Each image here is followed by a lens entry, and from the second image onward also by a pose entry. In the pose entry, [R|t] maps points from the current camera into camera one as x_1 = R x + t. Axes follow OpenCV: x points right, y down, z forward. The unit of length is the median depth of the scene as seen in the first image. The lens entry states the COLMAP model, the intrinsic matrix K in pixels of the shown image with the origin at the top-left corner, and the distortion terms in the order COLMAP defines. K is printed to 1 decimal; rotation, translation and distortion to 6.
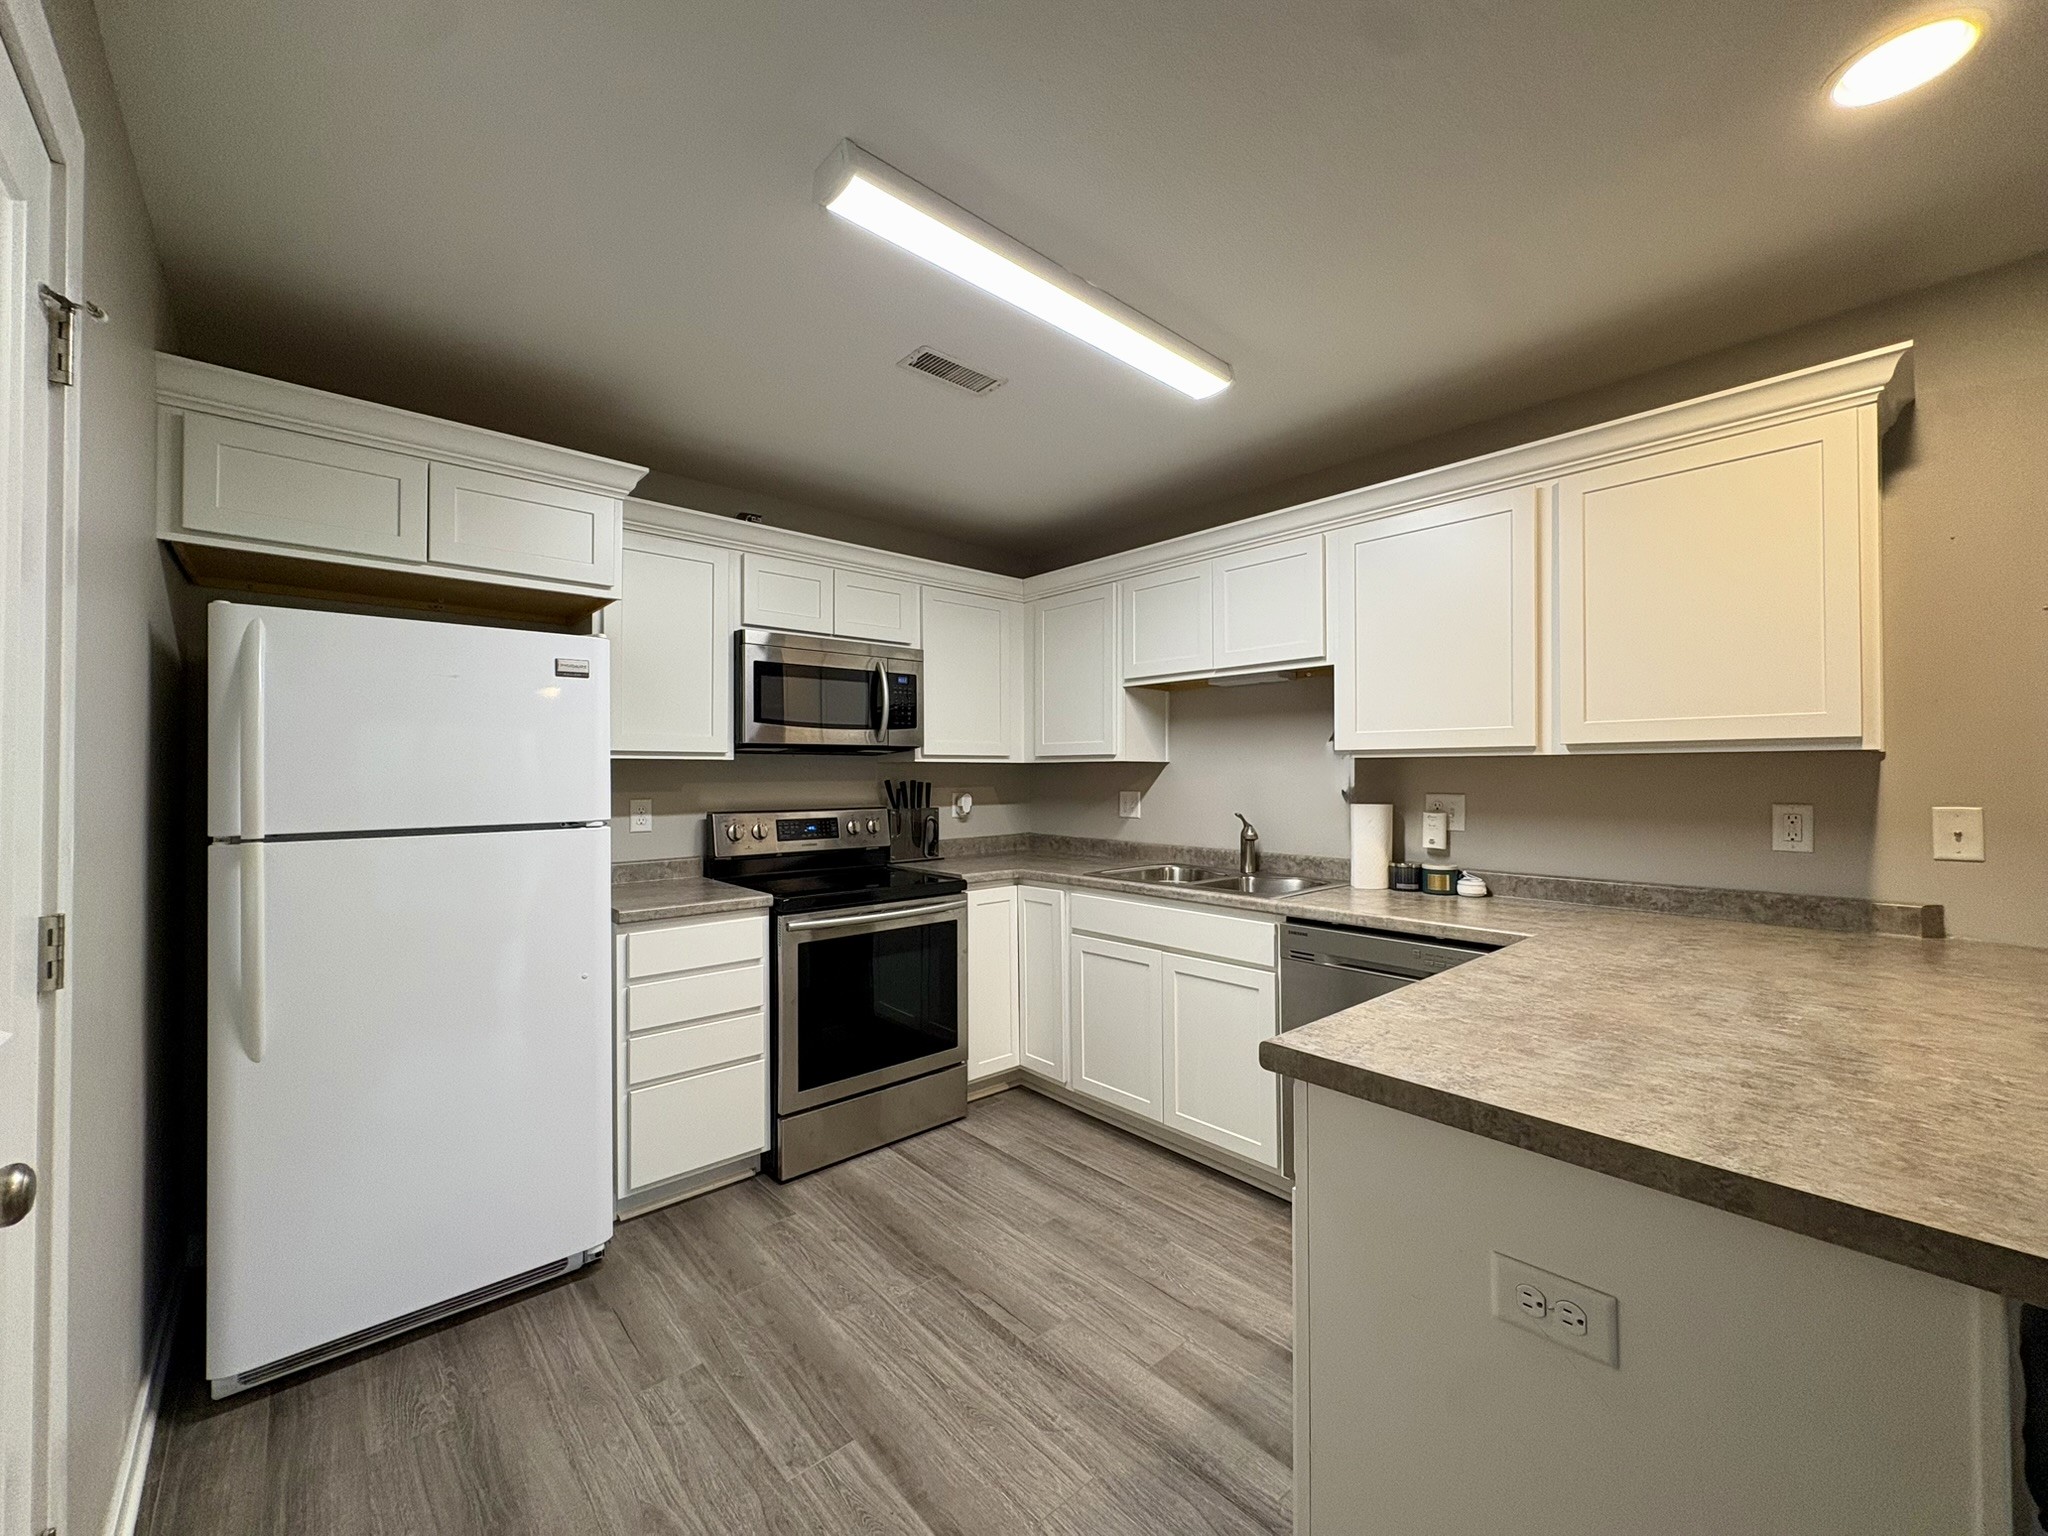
lens RADIAL K [[811.3, 0, 1021.7], [0, 811.3, 765.3], [0, 0, 1]] dist [0.000577, 0.000062]
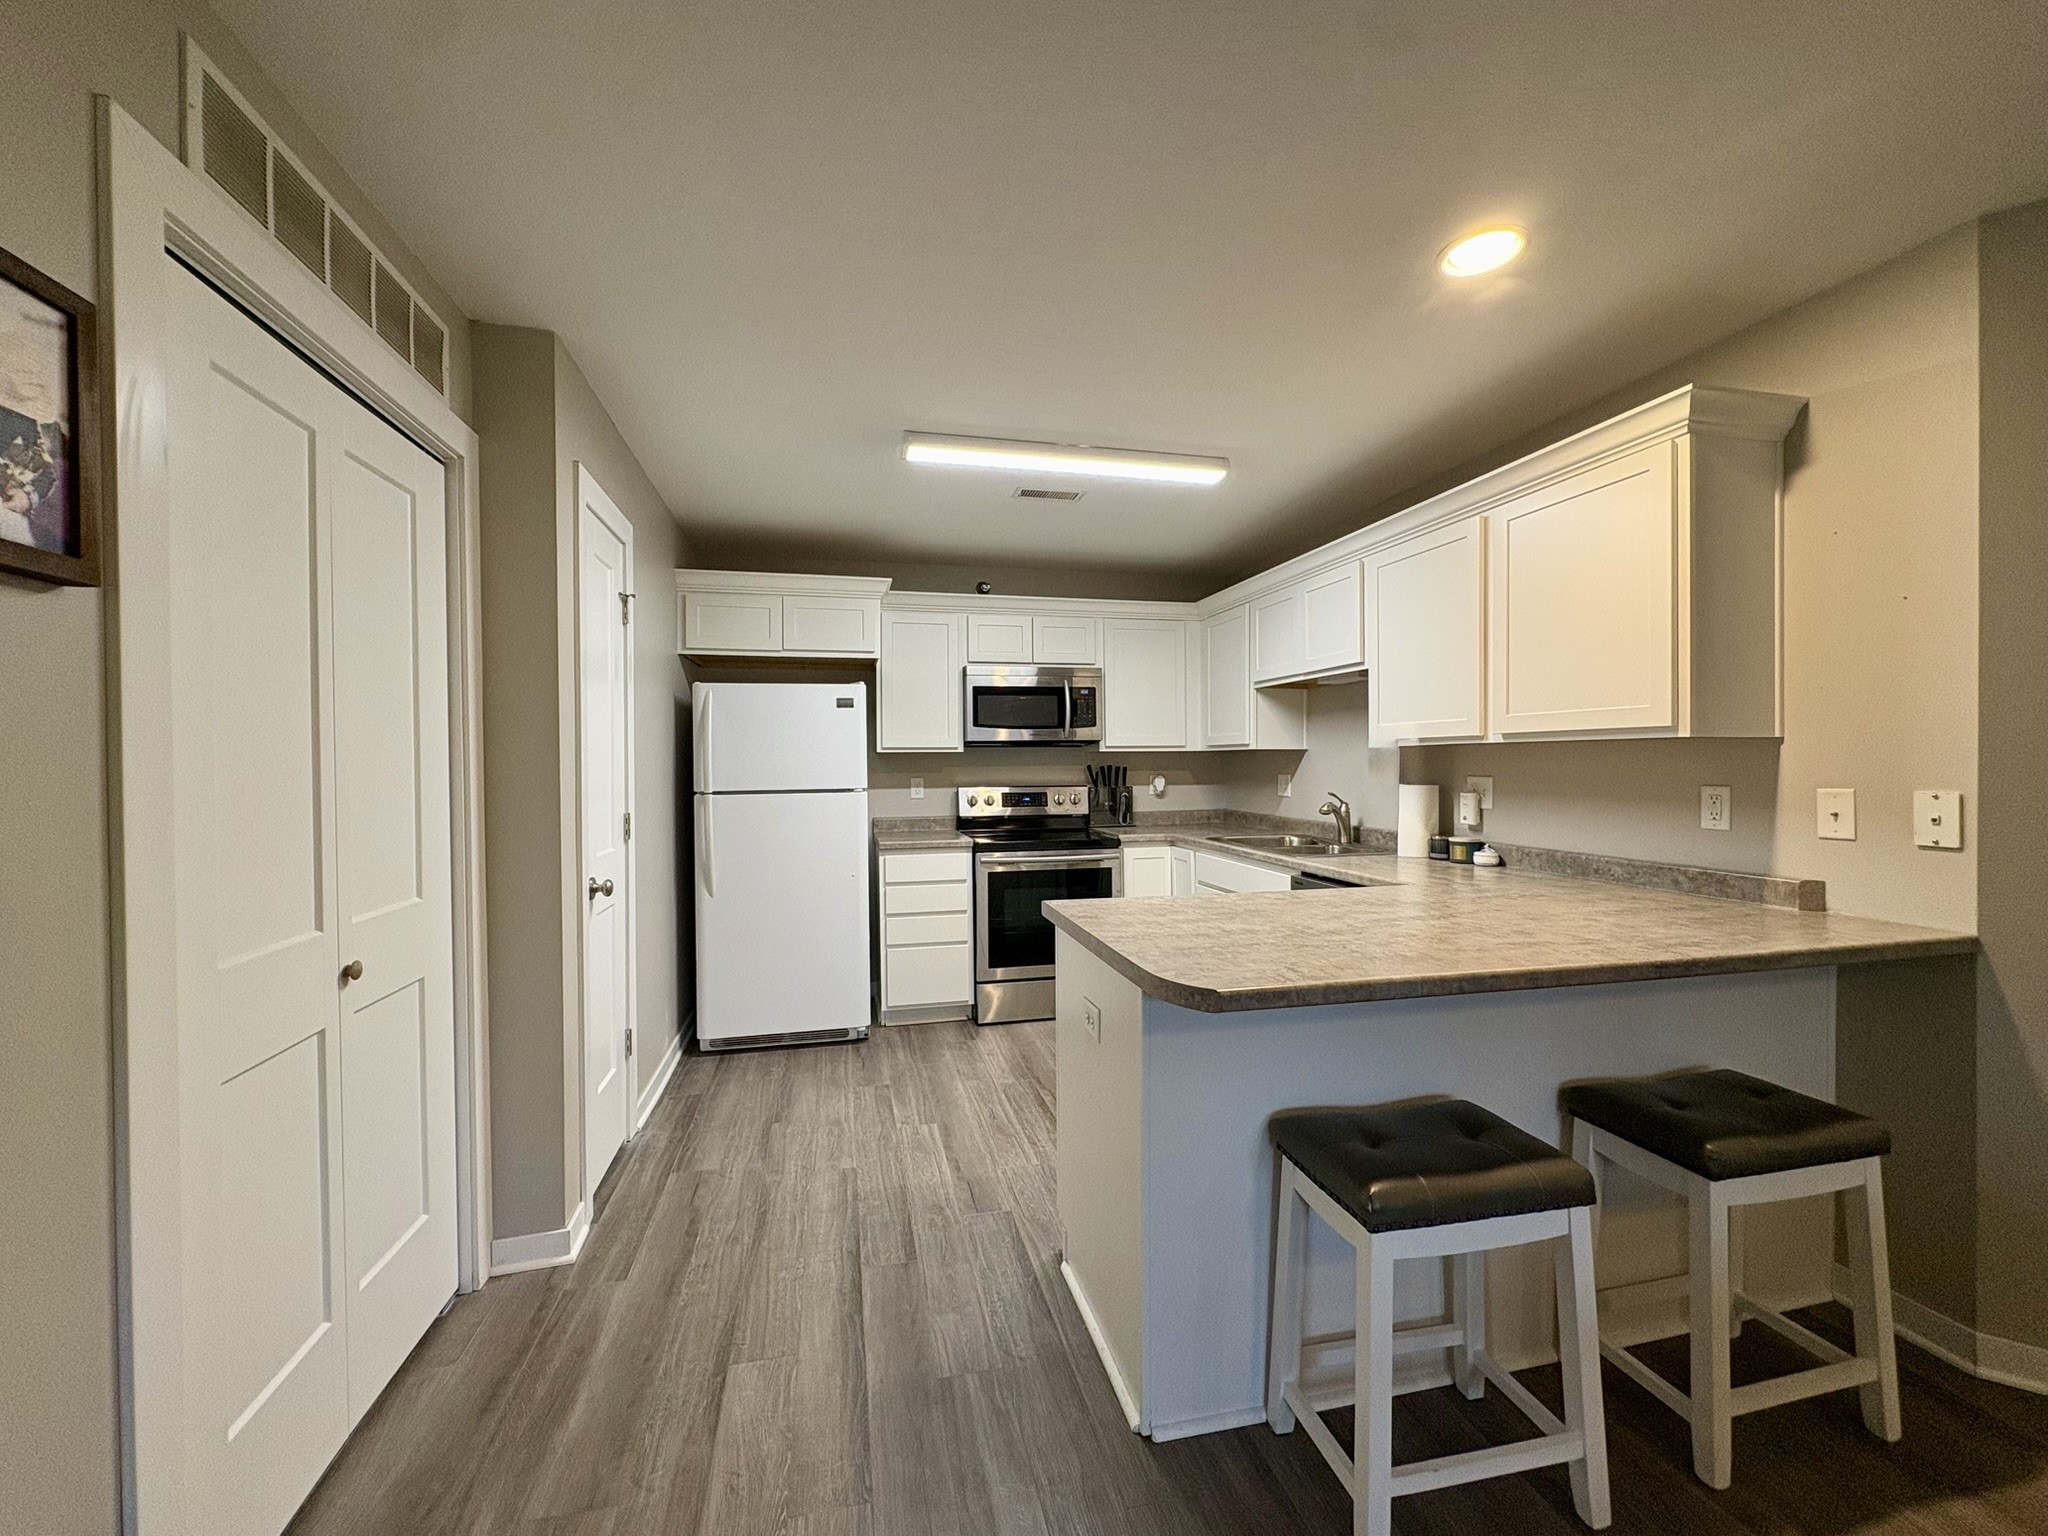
lens RADIAL K [[811.3, 0, 1021.7], [0, 811.3, 765.3], [0, 0, 1]] dist [0.000577, 0.000062]
pose [[0.877380, -0.001546, -0.479794, 0.509897], [0.010246, 0.999827, 0.015515, -0.004460], [0.479687, -0.018529, 0.877244, -0.304297]]
